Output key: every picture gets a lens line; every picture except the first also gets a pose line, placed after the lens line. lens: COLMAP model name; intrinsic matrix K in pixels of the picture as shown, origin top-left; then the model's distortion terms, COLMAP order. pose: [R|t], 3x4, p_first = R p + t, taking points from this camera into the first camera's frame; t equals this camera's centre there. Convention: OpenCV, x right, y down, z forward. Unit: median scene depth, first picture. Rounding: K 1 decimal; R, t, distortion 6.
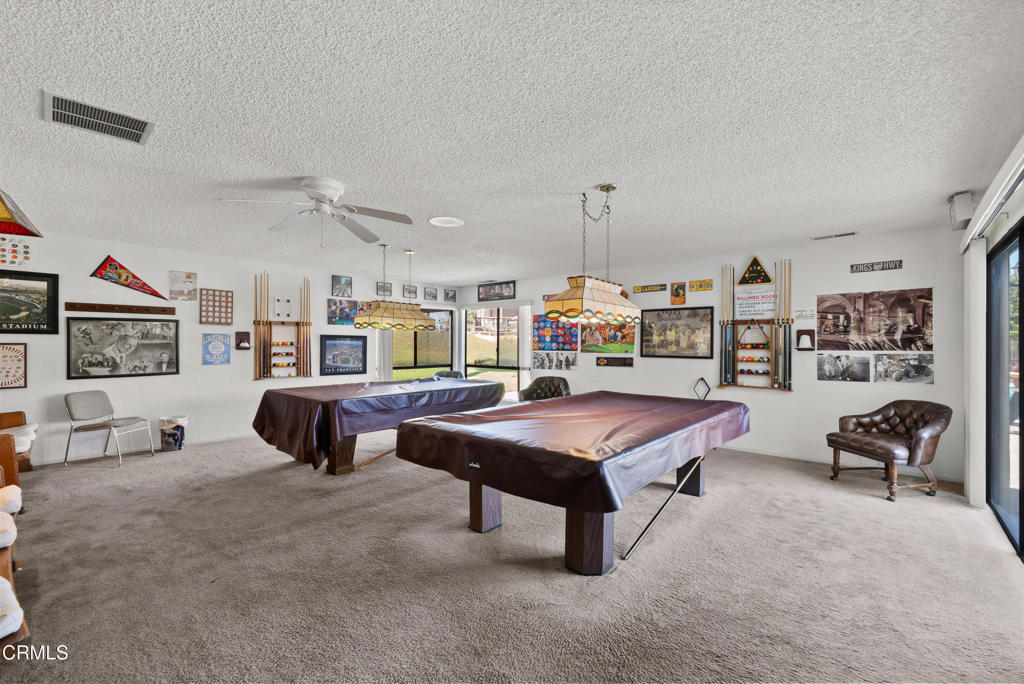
lens RADIAL K [[447.1, 0, 505.0], [0, 447.1, 342.7], [0, 0, 1]] dist [-0.002879, -0.000462]
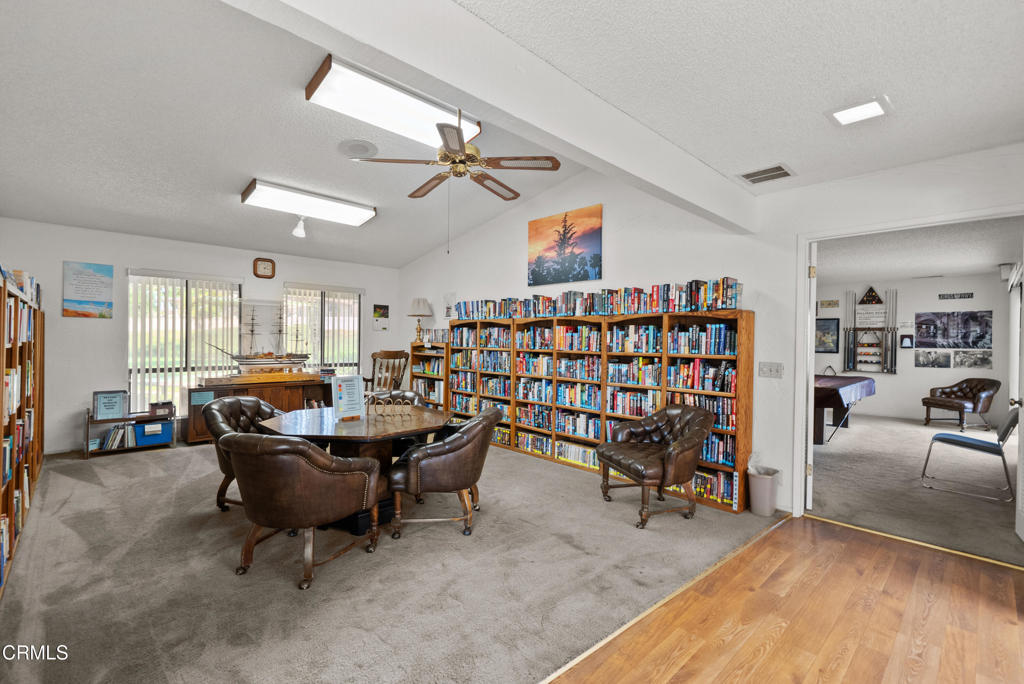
lens RADIAL K [[447.1, 0, 519.0], [0, 447.1, 342.9], [0, 0, 1]] dist [-0.002879, -0.000462]
pose [[0.996508, 0.010724, -0.082809, -0.564843], [-0.010126, 0.999920, 0.007636, 0.001169], [0.082885, -0.006770, 0.996536, -0.686558]]
